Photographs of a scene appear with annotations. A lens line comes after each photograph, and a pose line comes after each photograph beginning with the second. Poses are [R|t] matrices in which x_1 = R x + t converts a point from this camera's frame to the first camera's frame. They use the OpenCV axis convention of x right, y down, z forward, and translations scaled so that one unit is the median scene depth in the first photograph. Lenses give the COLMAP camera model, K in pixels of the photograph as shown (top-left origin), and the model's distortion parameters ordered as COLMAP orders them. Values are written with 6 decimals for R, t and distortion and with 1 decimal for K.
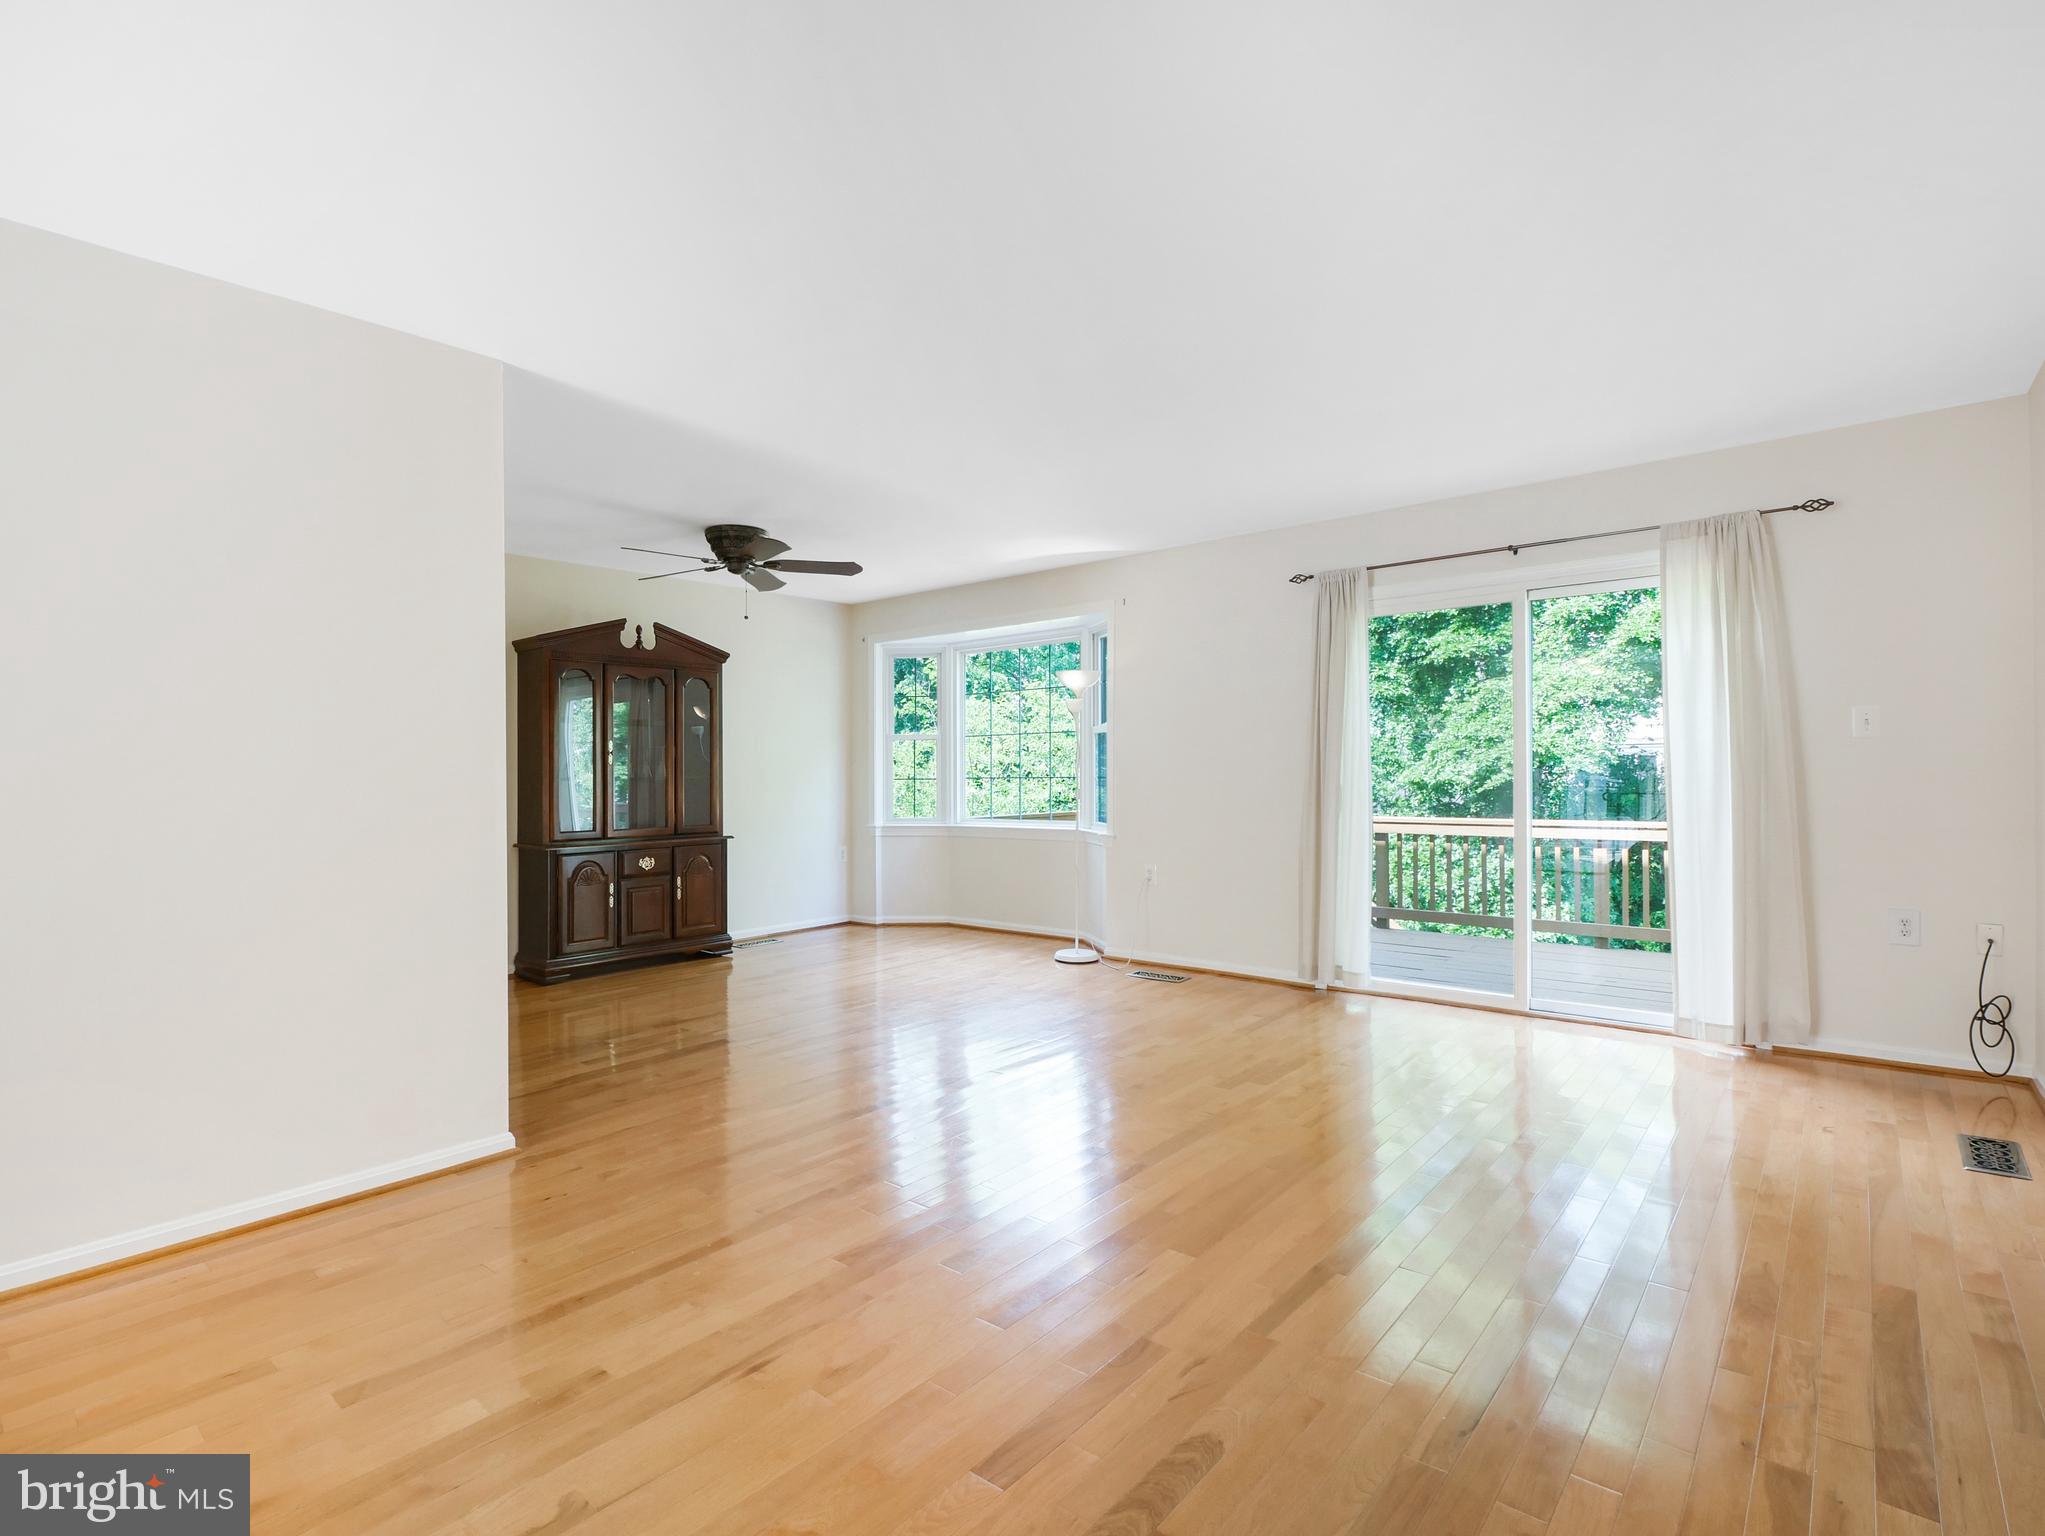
lens RADIAL K [[1009.2, 0, 1066.1], [0, 1009.2, 765.4], [0, 0, 1]] dist [-0.015095, -0.001615]
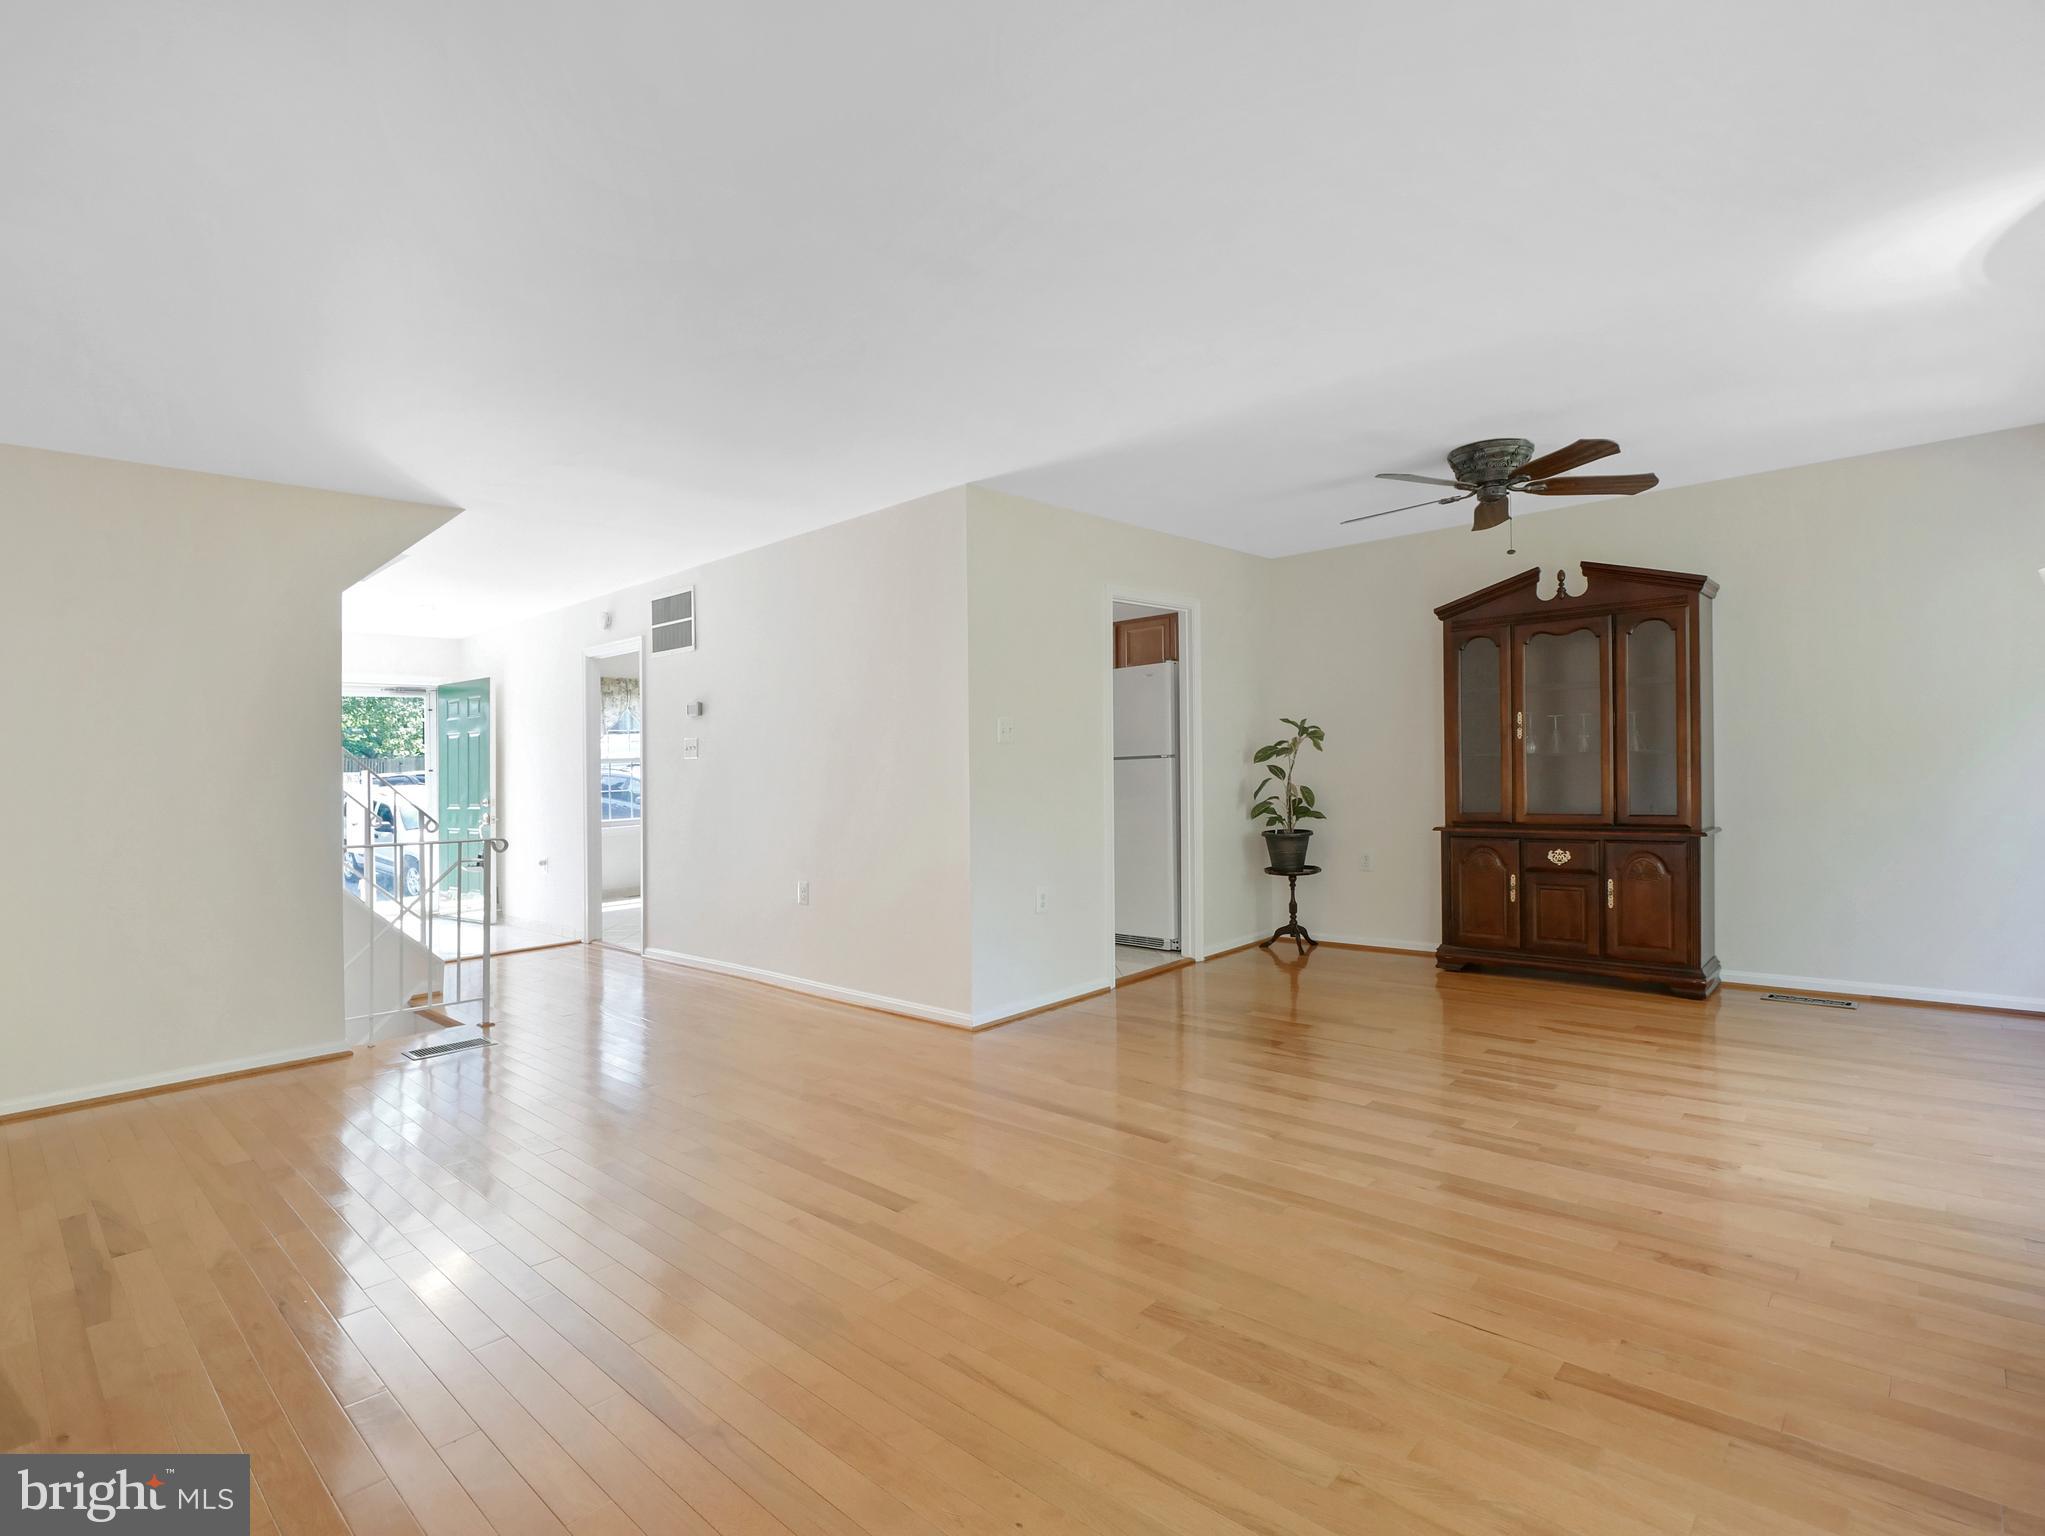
lens RADIAL K [[1009.2, 0, 977.9], [0, 1009.2, 806.5], [0, 0, 1]] dist [-0.015095, -0.001615]
pose [[-0.103499, 0.049186, -0.993413, 0.443570], [0.037332, 0.998265, 0.045537, -0.000834], [0.993929, -0.032373, -0.105156, 0.589884]]
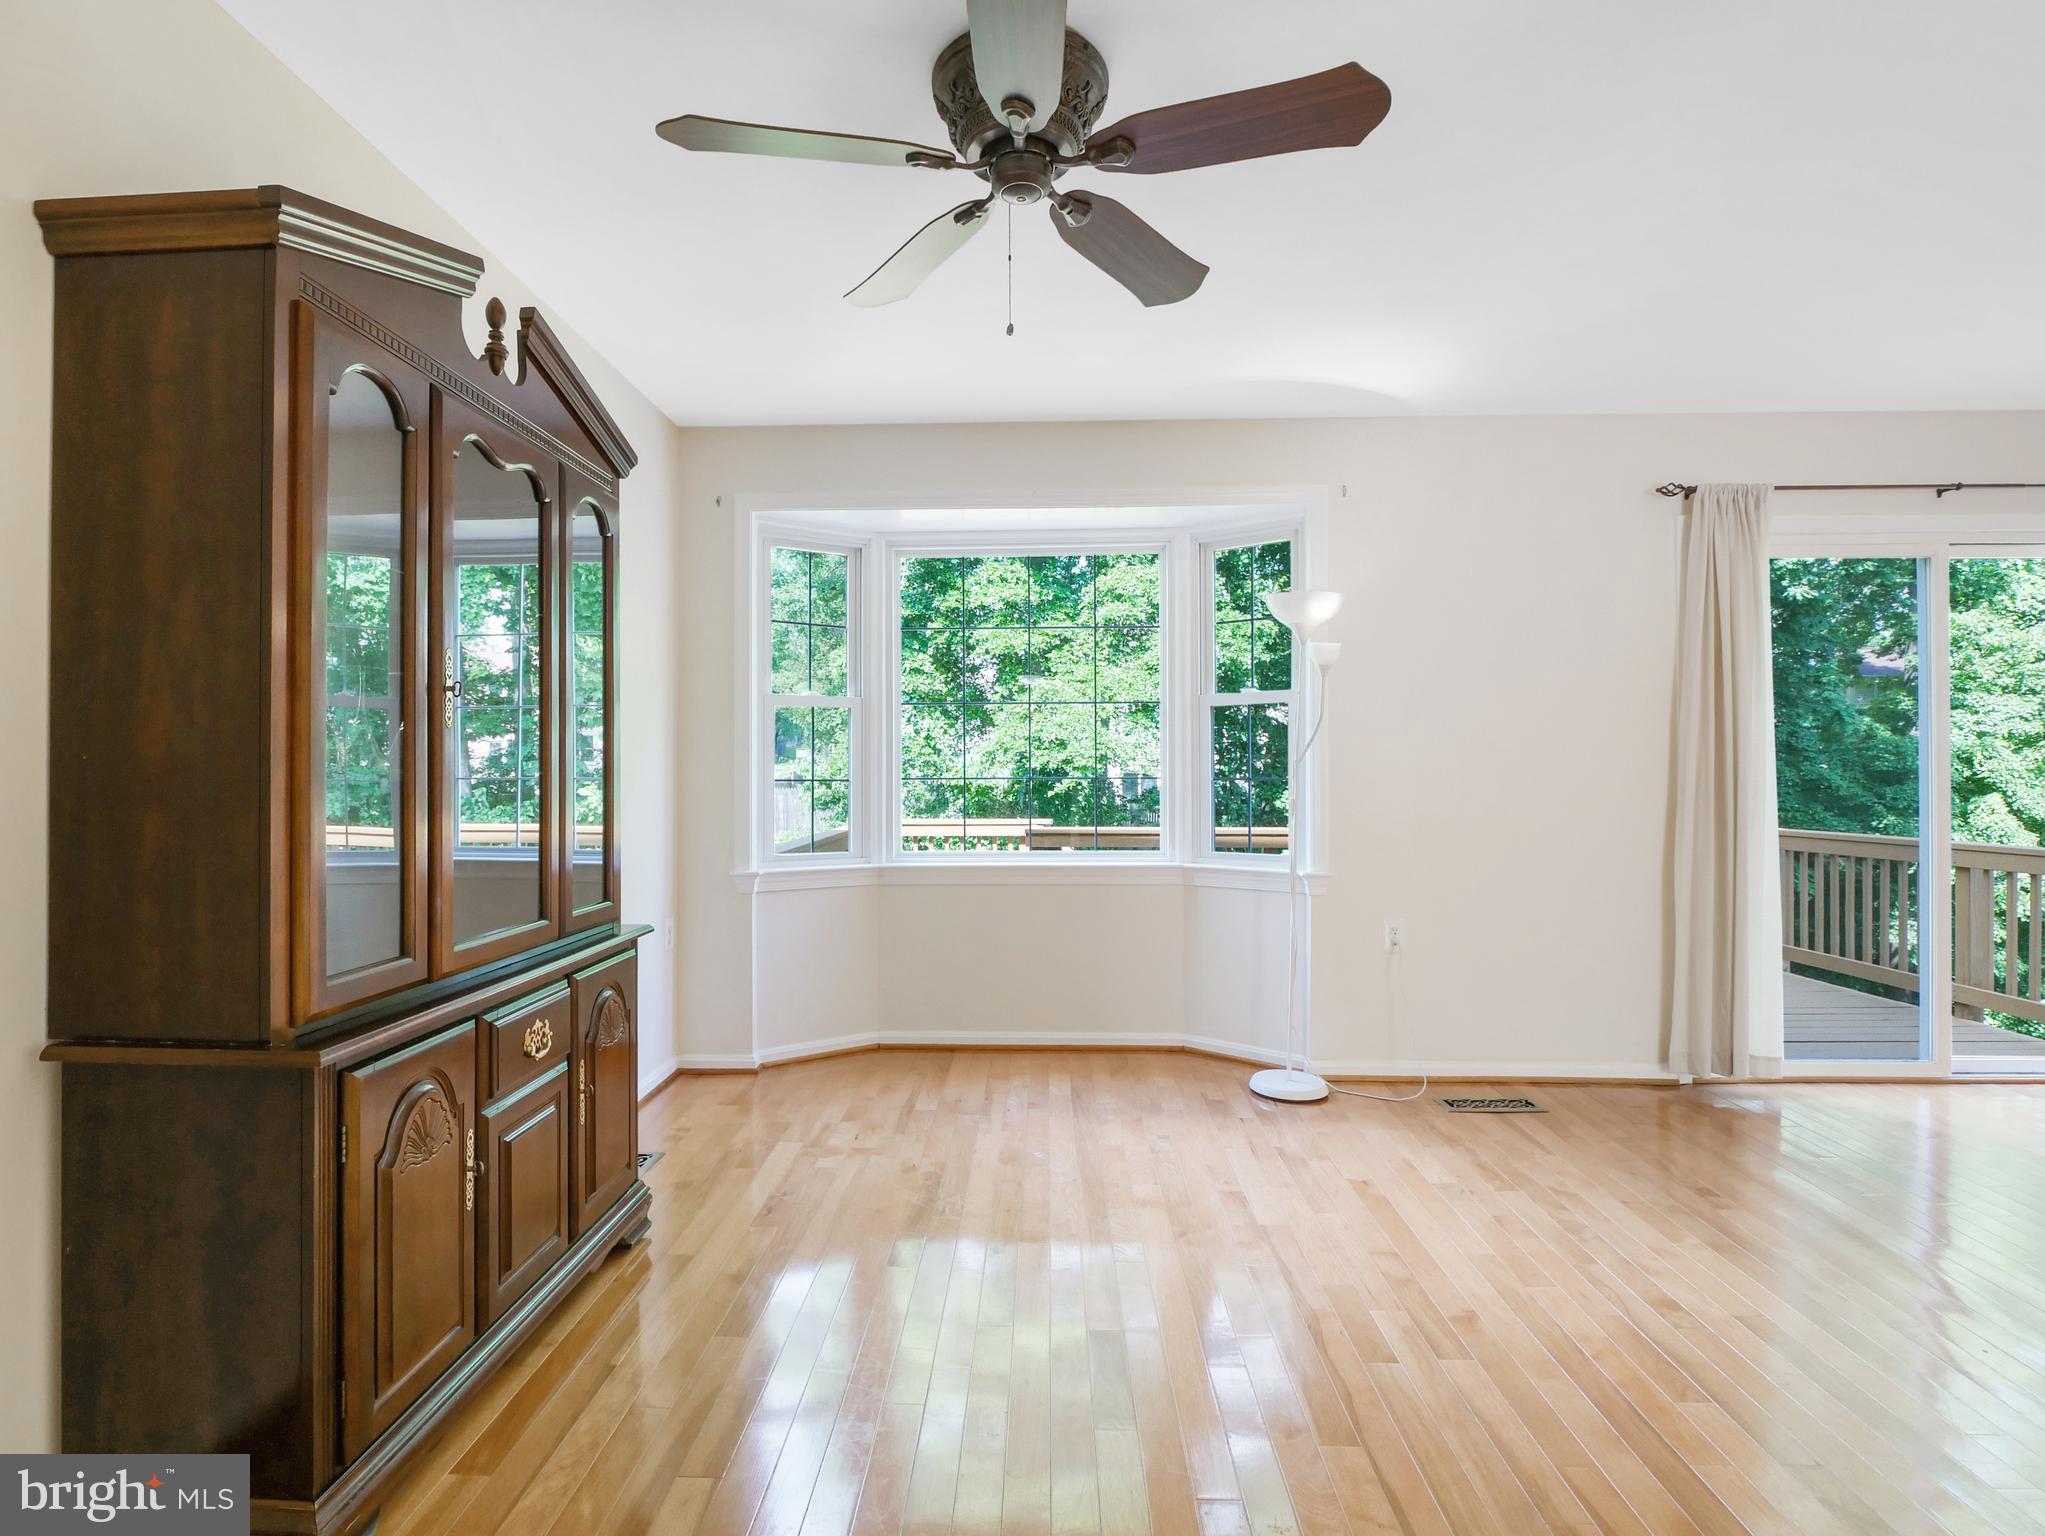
lens RADIAL K [[1009.2, 0, 1033.7], [0, 1009.2, 757.3], [0, 0, 1]] dist [-0.015095, -0.001615]
pose [[0.801963, 0.013277, 0.597227, -0.464757], [-0.007038, 0.999894, -0.012777, 0.008537], [-0.597333, 0.006043, 0.801971, 0.626725]]
